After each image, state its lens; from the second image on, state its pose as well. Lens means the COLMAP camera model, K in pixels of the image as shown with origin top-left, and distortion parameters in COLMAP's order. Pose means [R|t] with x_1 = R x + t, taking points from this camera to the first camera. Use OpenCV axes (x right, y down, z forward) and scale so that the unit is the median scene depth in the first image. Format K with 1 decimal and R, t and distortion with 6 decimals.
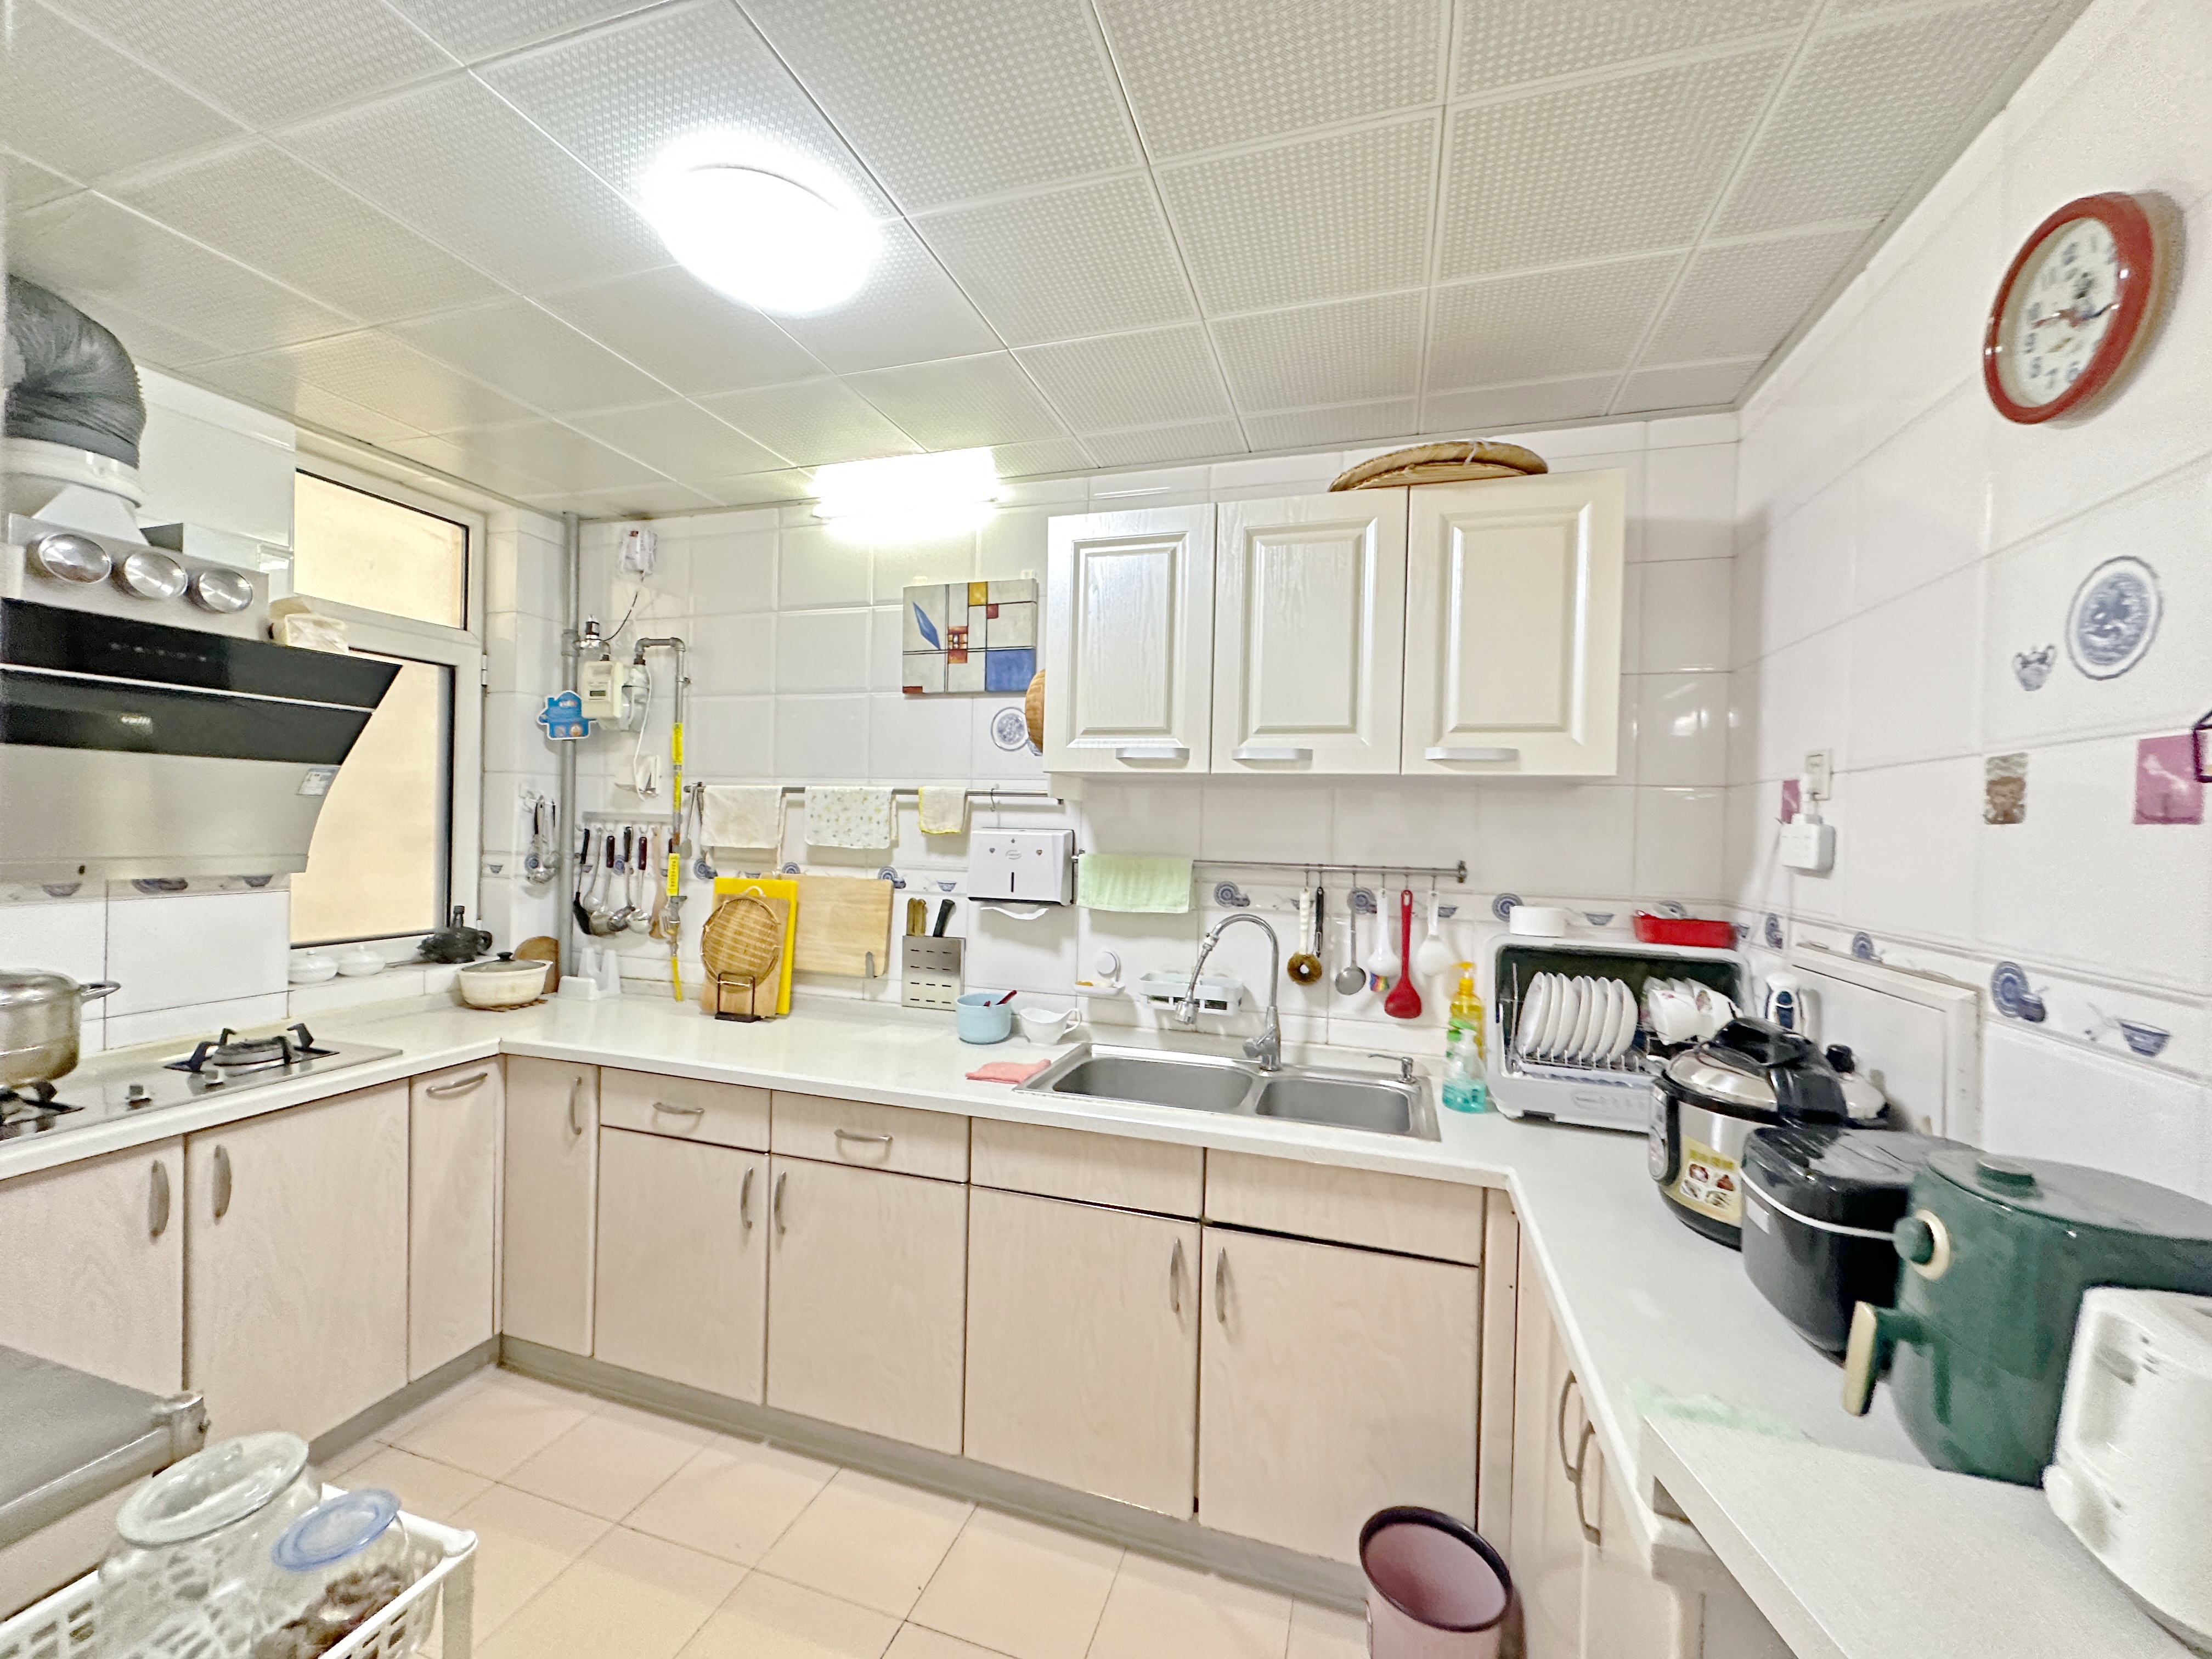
lens RADIAL K [[882.0, 0, 1106.2], [0, 882.0, 832.6], [0, 0, 1]] dist [-0.000686, -0.000005]
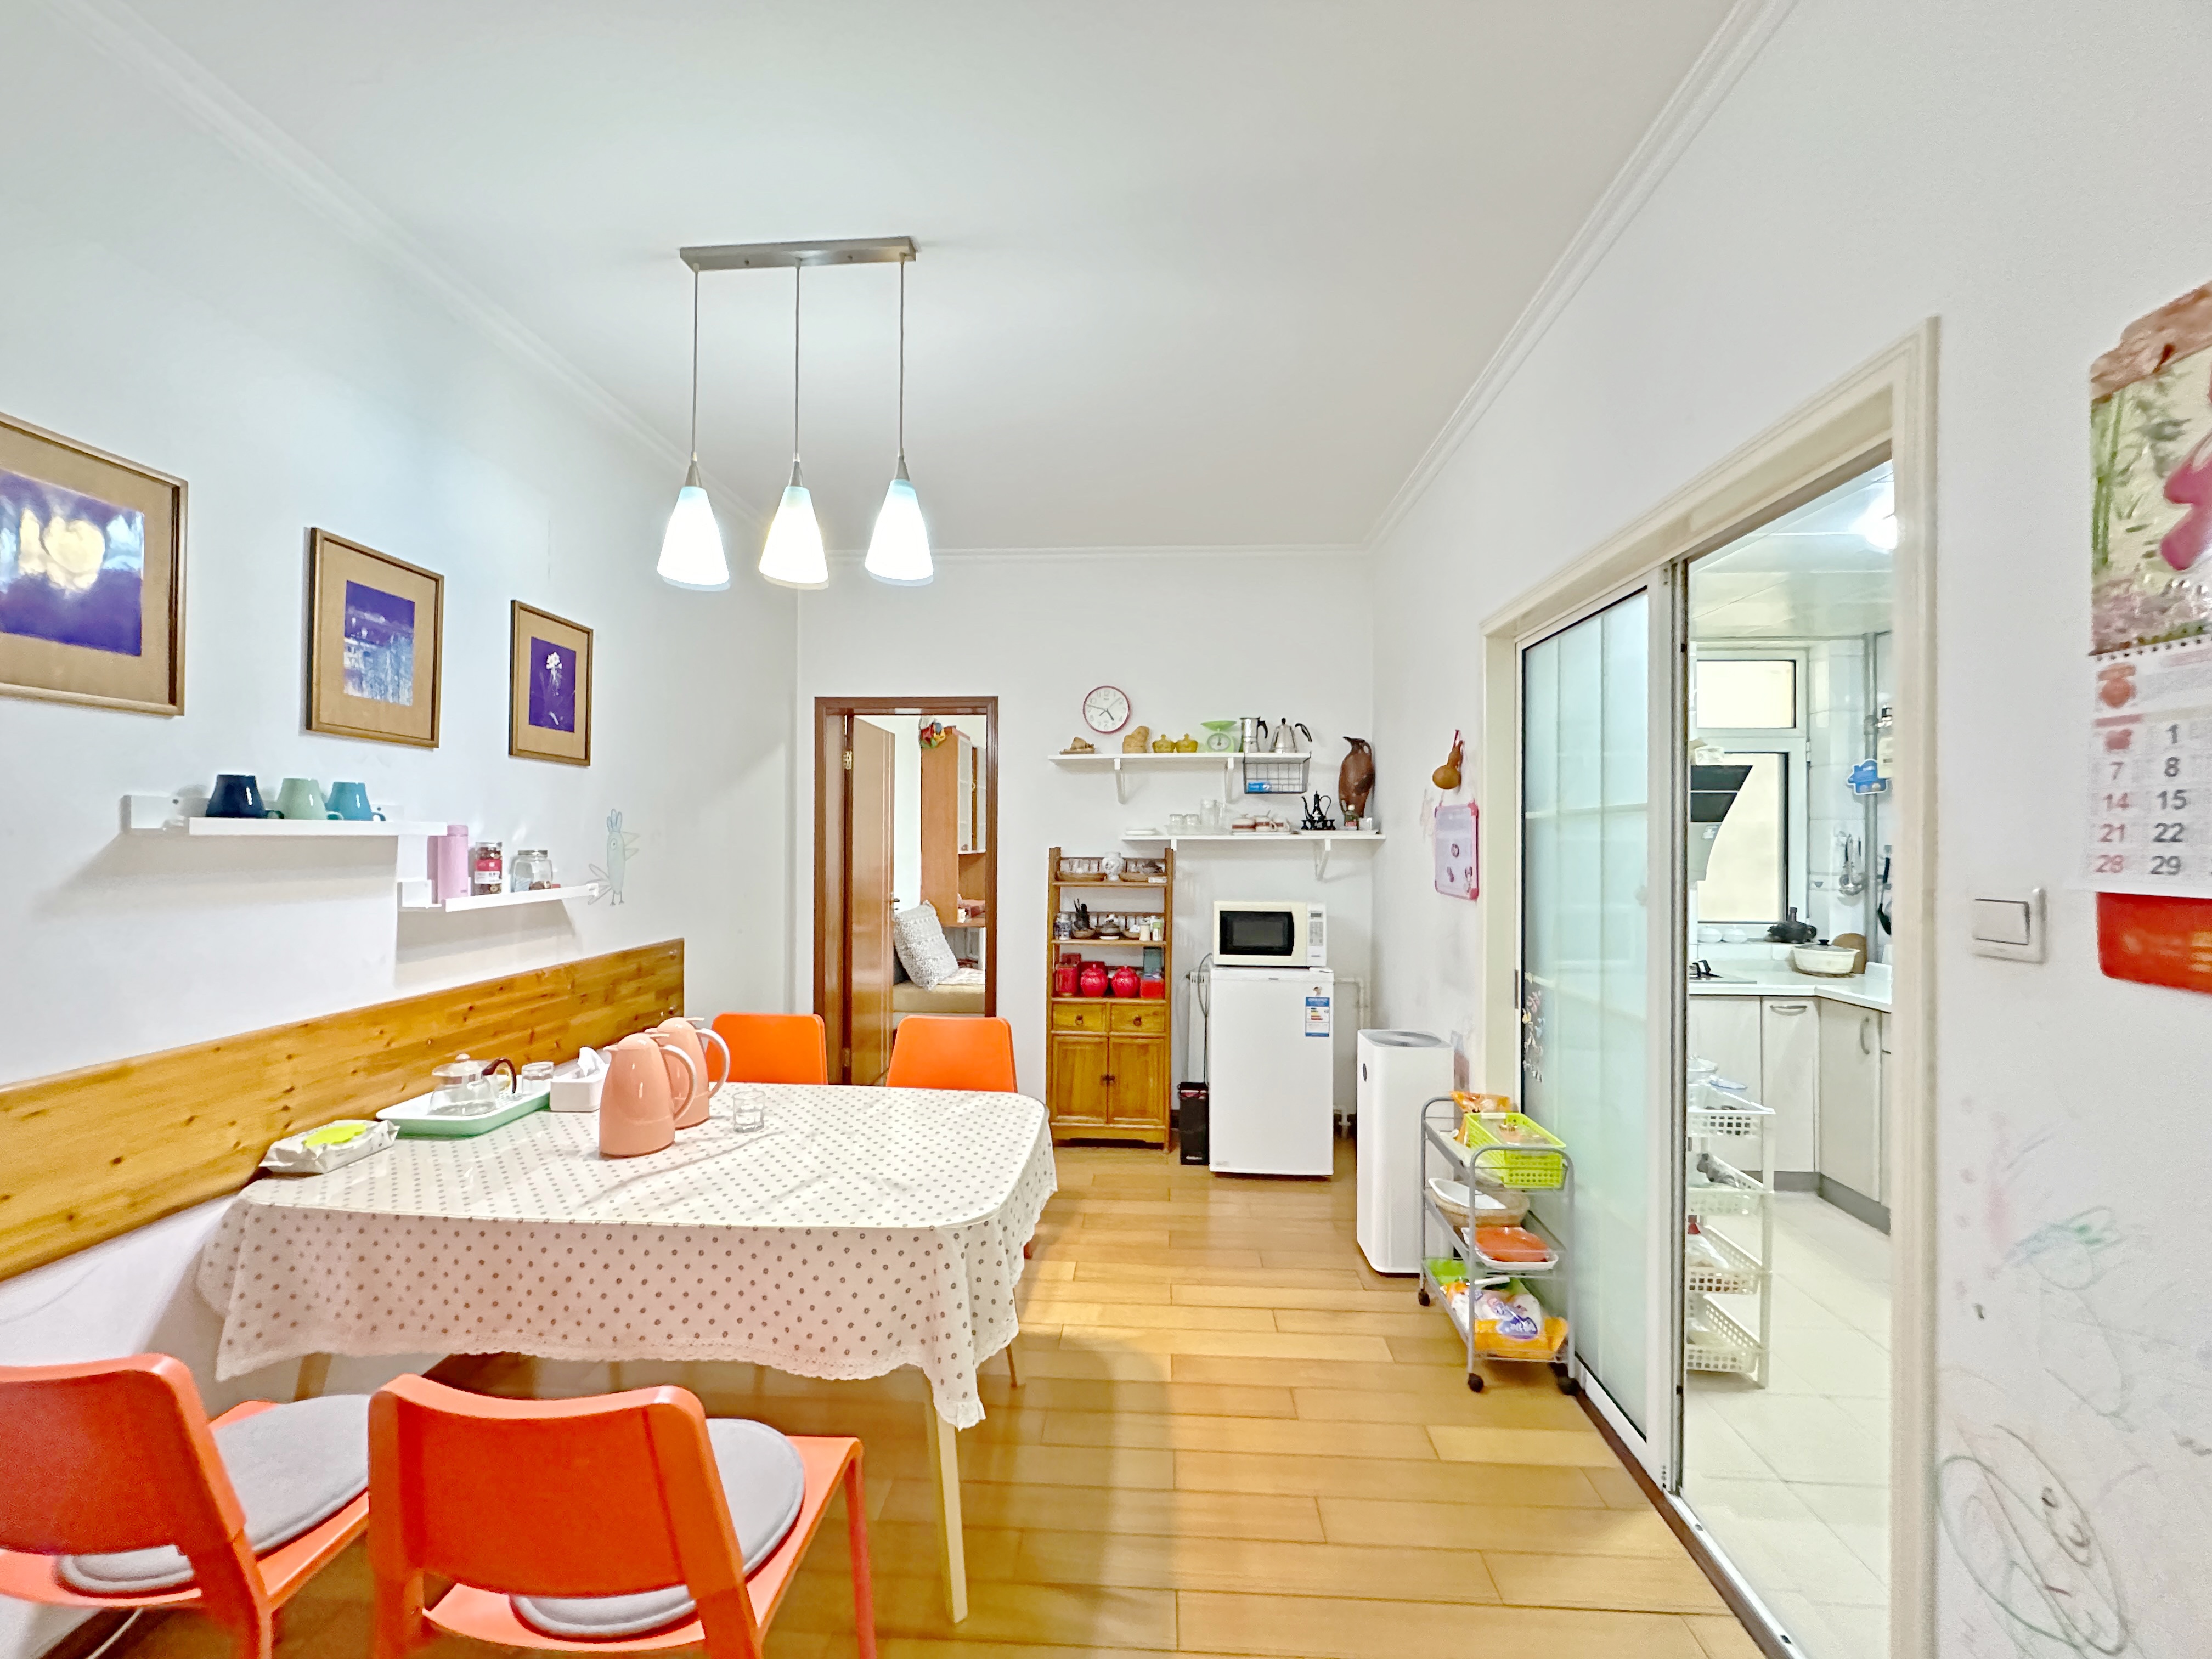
lens RADIAL K [[882.0, 0, 1106.3], [0, 882.0, 833.0], [0, 0, 1]] dist [-0.000686, -0.000005]
pose [[0.245431, -0.029718, -0.968959, 0.463624], [-0.005206, 0.999475, -0.031972, 0.008542], [0.969400, 0.012891, 0.245147, -0.539281]]
